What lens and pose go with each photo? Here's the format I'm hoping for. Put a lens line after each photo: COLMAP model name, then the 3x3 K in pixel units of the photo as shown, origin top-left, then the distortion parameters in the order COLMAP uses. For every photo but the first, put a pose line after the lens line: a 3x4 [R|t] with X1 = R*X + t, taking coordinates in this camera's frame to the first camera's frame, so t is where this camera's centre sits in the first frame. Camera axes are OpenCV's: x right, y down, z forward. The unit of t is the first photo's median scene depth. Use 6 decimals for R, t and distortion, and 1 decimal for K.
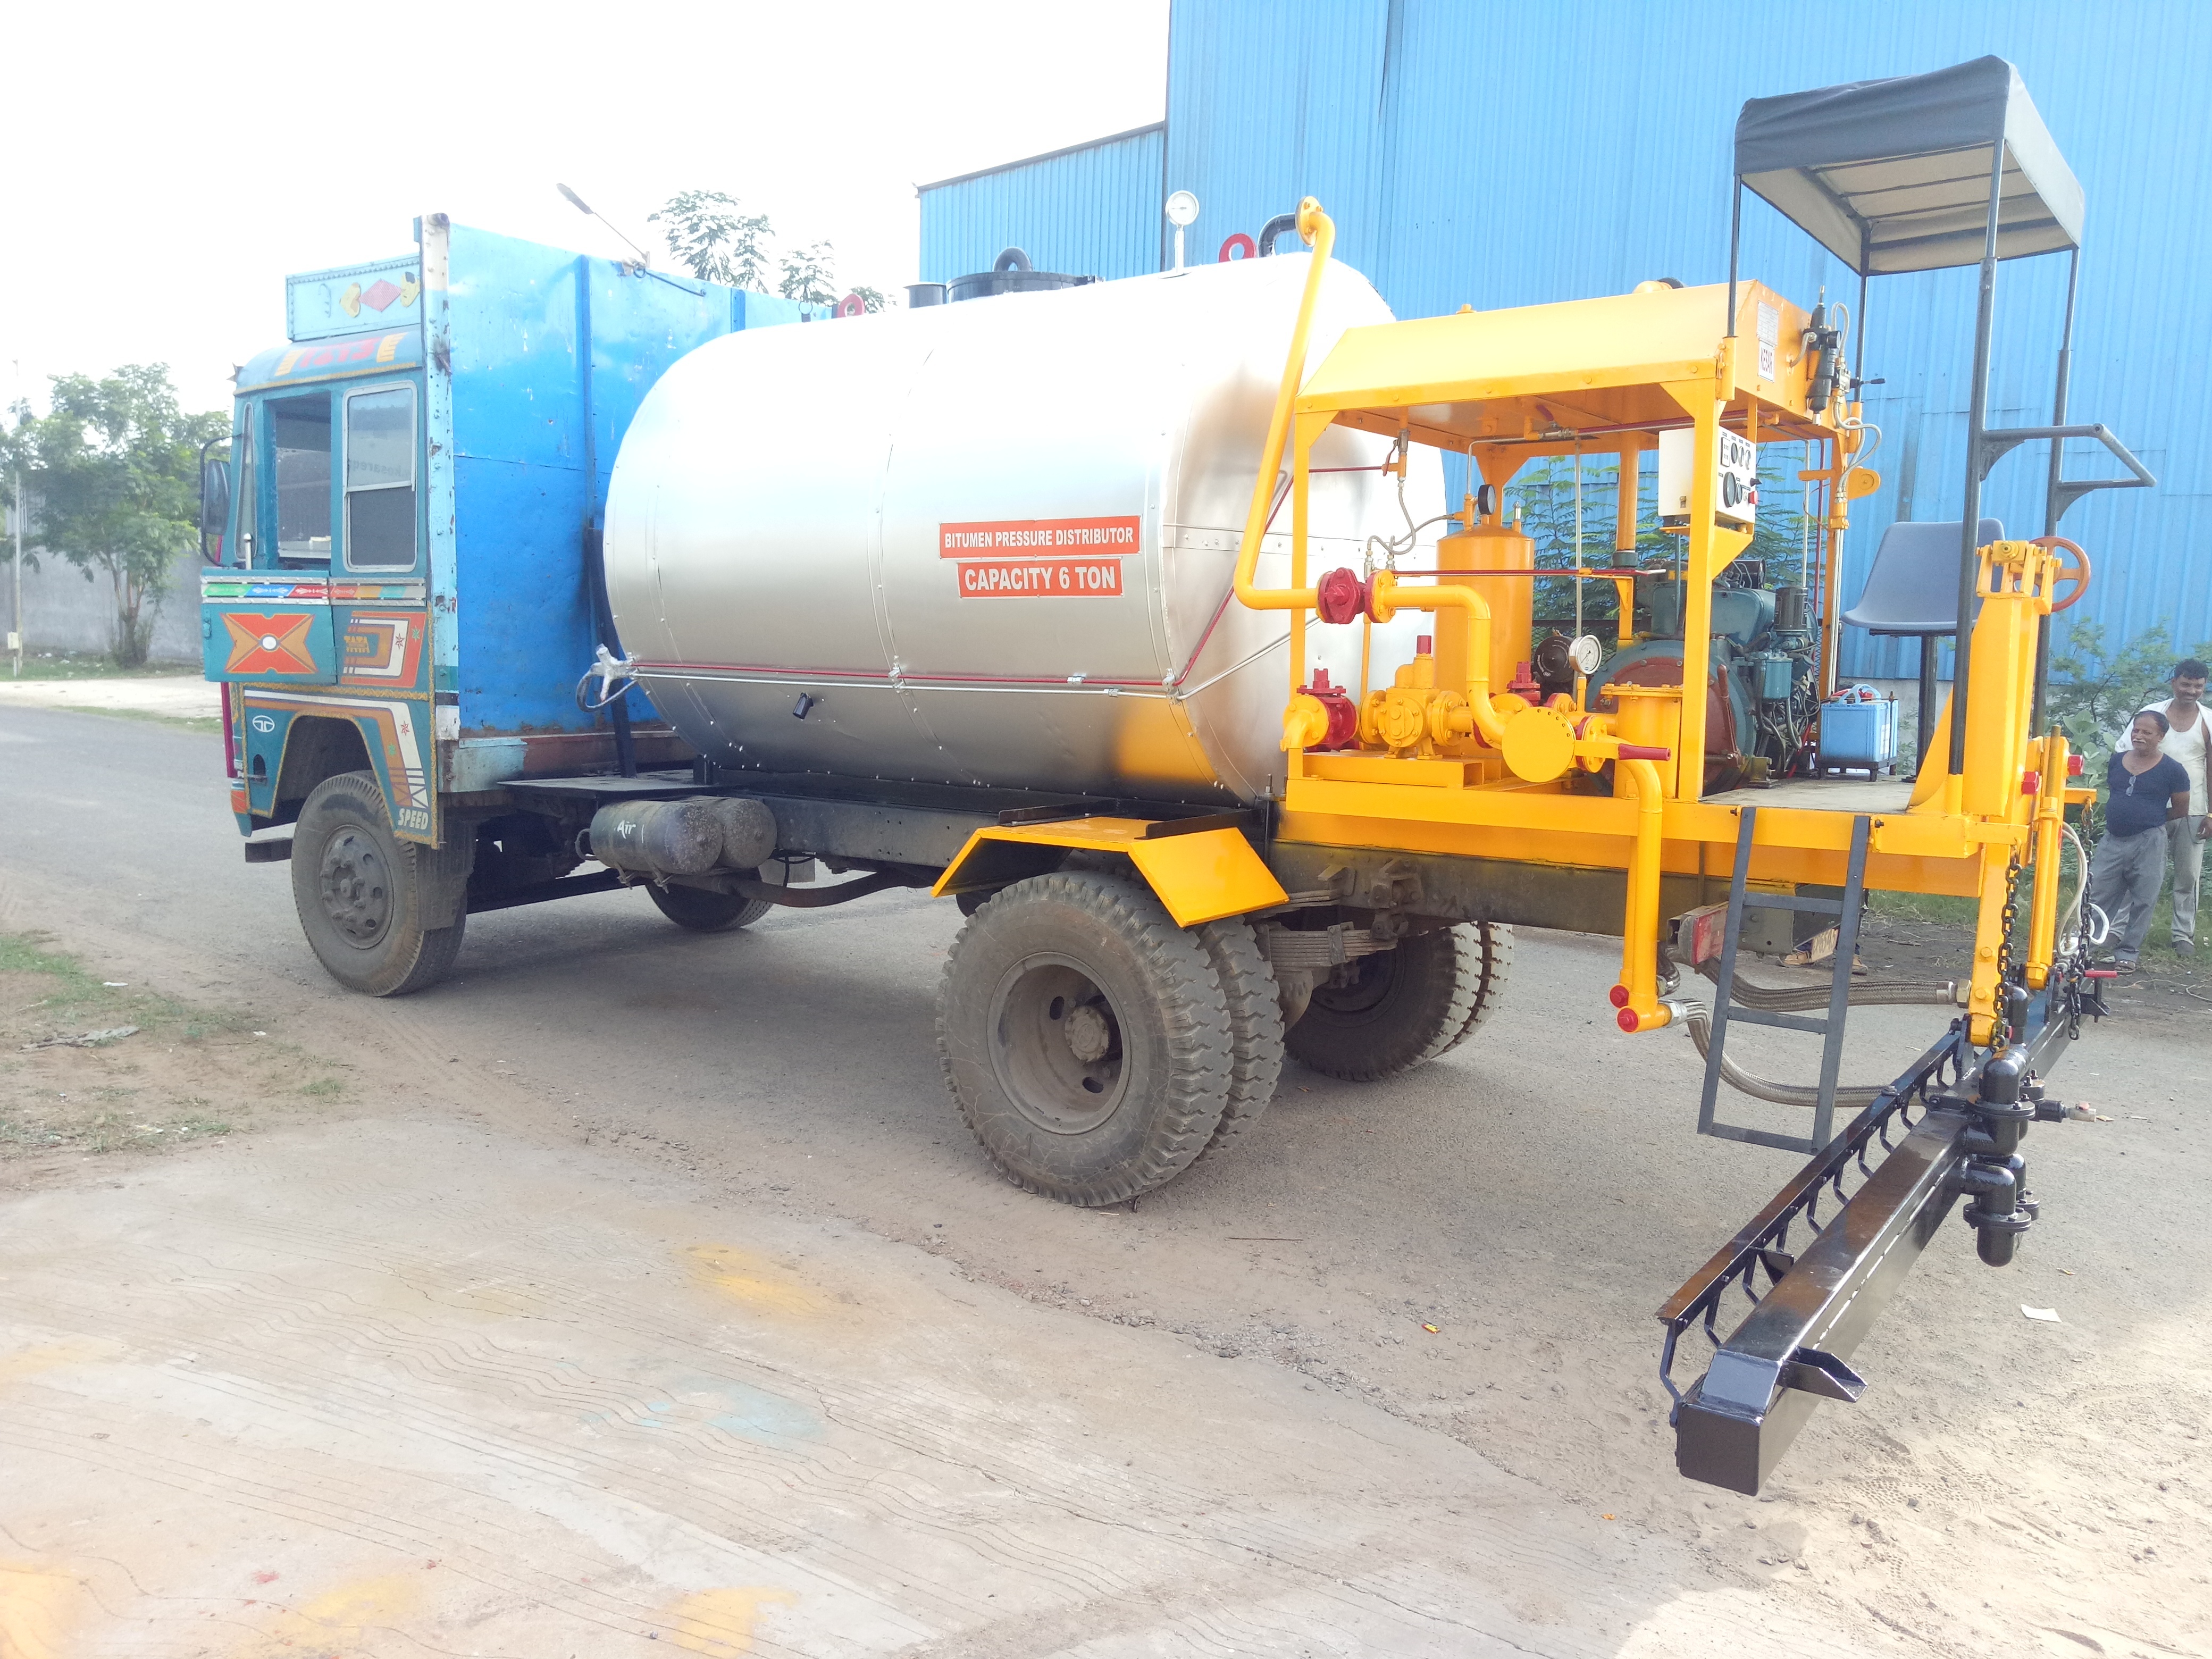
lens RADIAL K [[1690.8, 0, 1104.3], [0, 1690.8, 828.0], [0, 0, 1]] dist [0.015218, -0.014335]
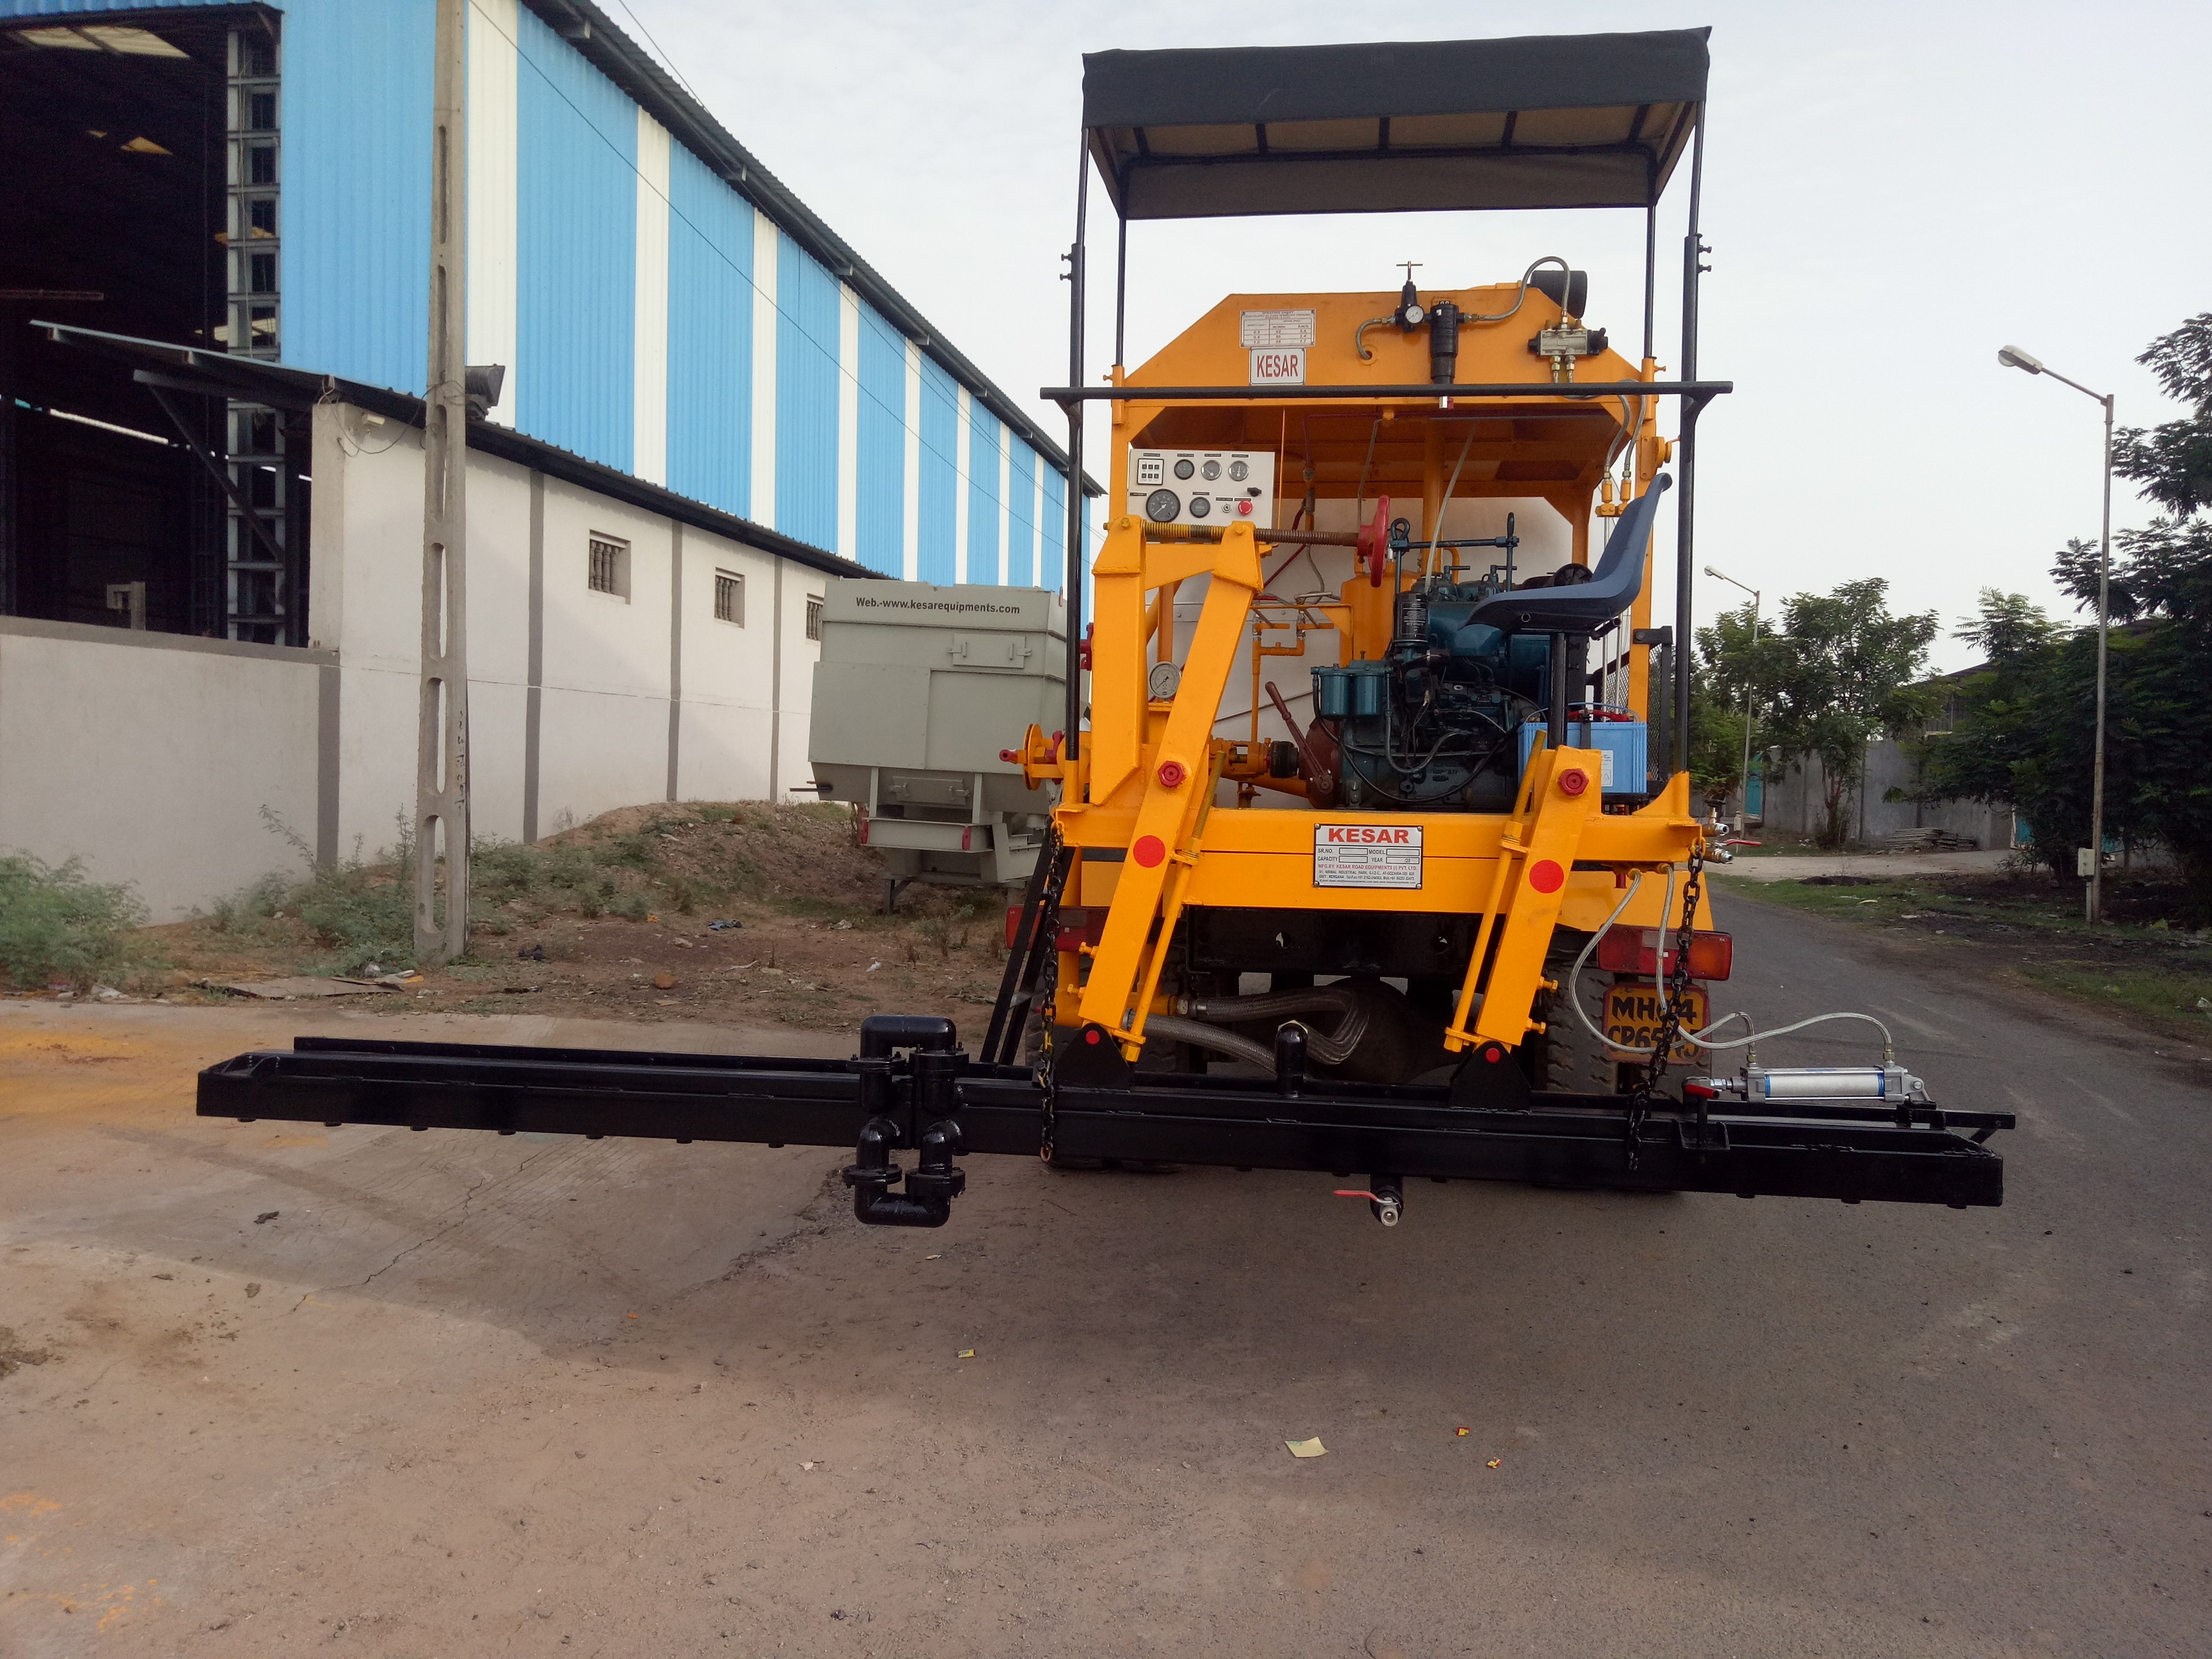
lens RADIAL K [[1641.1, 0, 1106.5], [0, 1641.1, 831.5], [0, 0, 1]] dist [0.009574, 0.002243]
pose [[0.473052, 0.005179, -0.881019, 1.039426], [-0.113108, 0.992065, -0.054900, 0.044525], [0.873744, 0.125621, 0.469884, 0.450923]]
